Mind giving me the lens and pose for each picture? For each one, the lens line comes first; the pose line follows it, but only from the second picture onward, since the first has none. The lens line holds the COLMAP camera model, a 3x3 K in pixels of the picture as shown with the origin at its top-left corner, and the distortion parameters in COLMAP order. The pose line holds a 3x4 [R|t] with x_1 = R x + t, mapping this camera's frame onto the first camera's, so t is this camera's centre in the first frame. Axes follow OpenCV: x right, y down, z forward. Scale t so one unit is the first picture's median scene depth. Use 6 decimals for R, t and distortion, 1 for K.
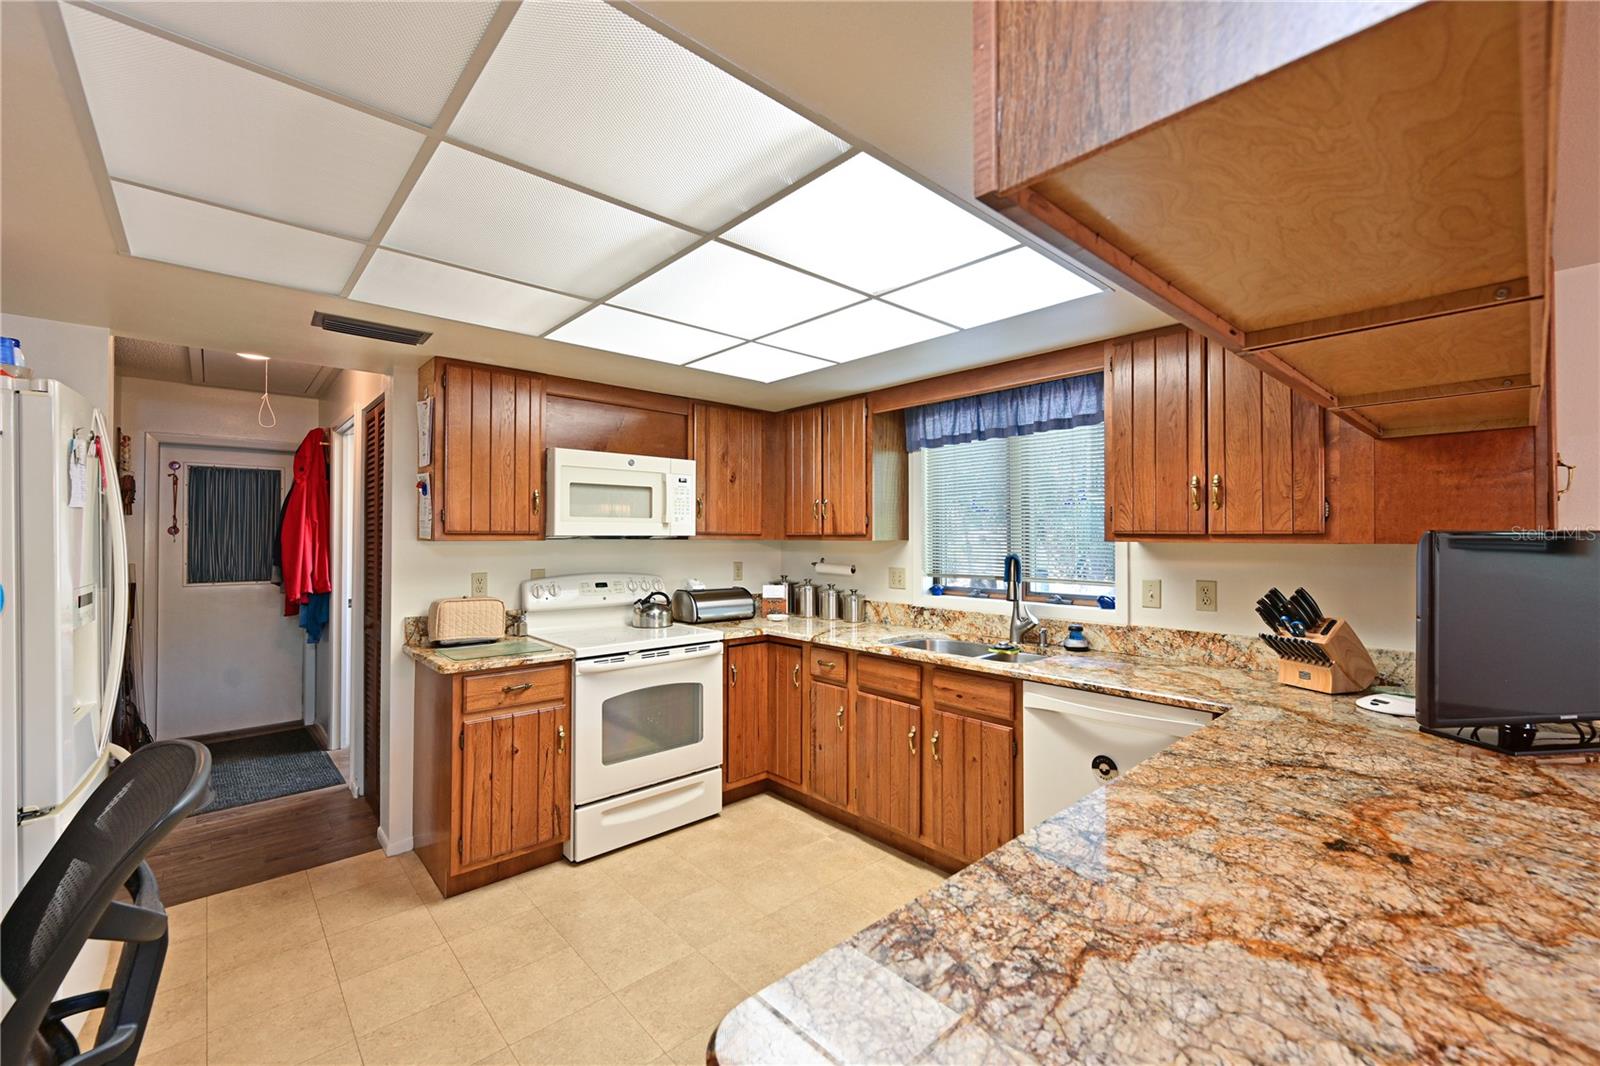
lens RADIAL K [[656.6, 0, 800.0], [0, 656.6, 533.0], [0, 0, 1]] dist [0.000152, 0.000003]
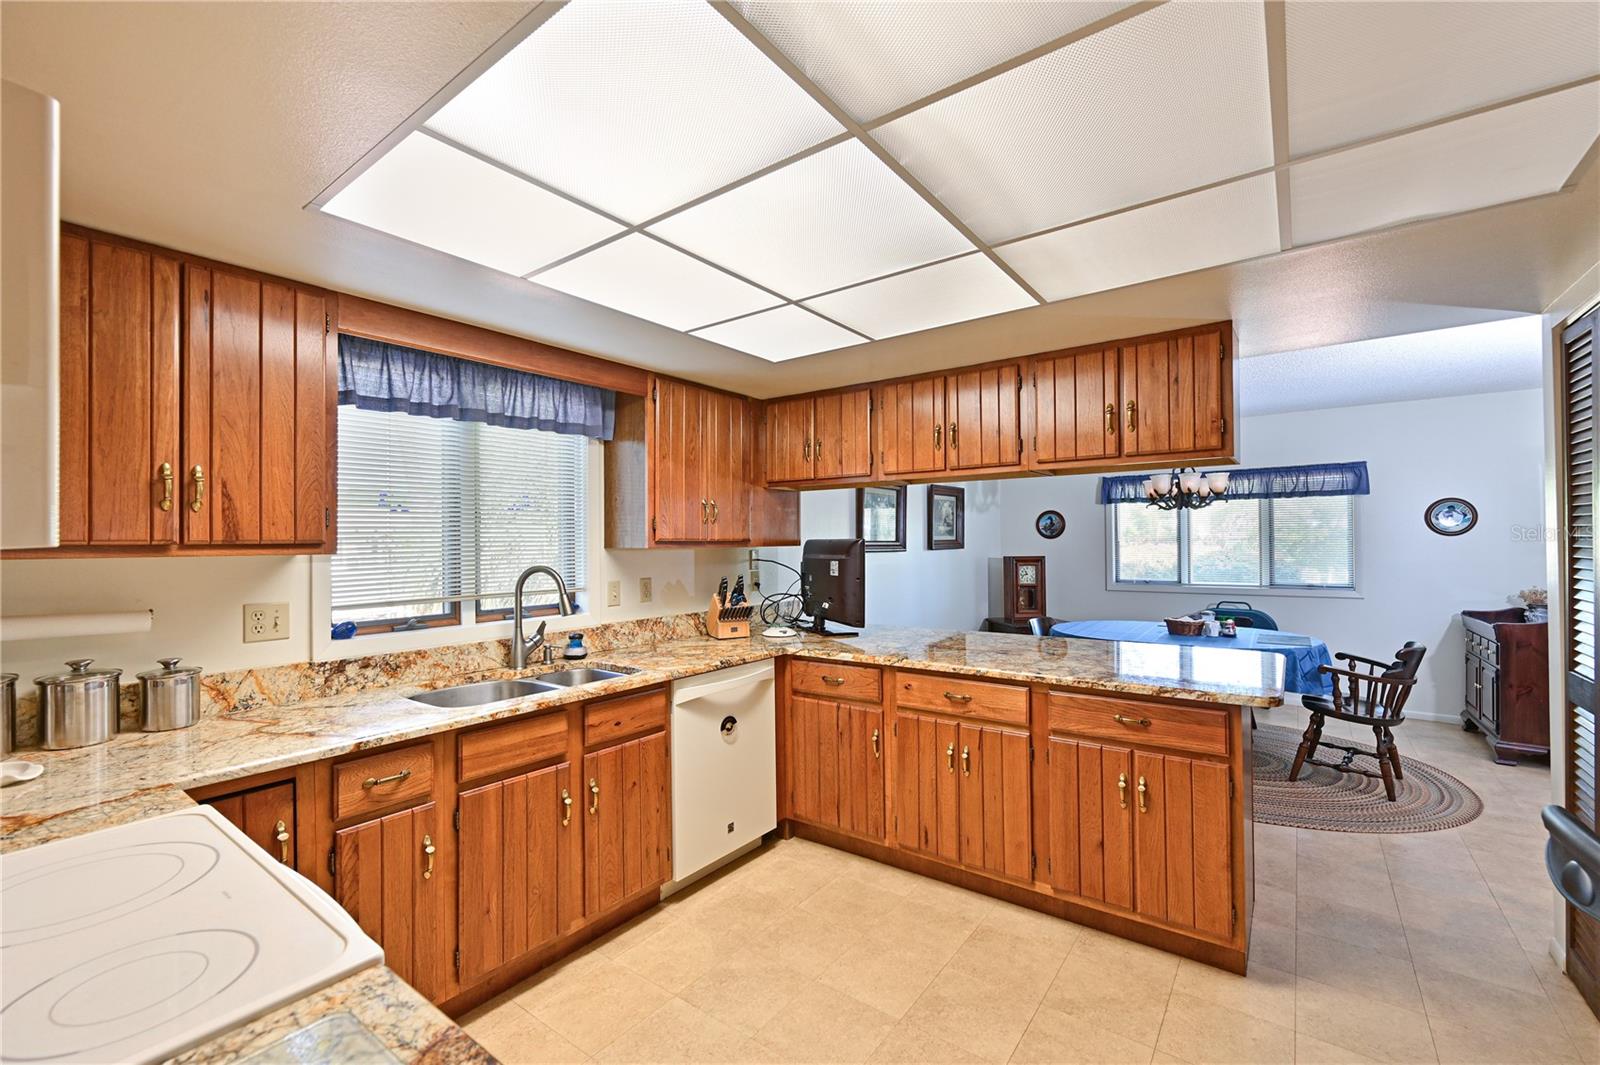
lens RADIAL K [[673.7, 0, 800.0], [0, 673.7, 532.5], [0, 0, 1]] dist [-0.000655, -0.000047]
pose [[-0.195255, 0.017530, 0.980596, -0.650706], [0.006329, 0.999842, -0.016614, 0.007604], [-0.980732, 0.002962, -0.195335, 0.872488]]
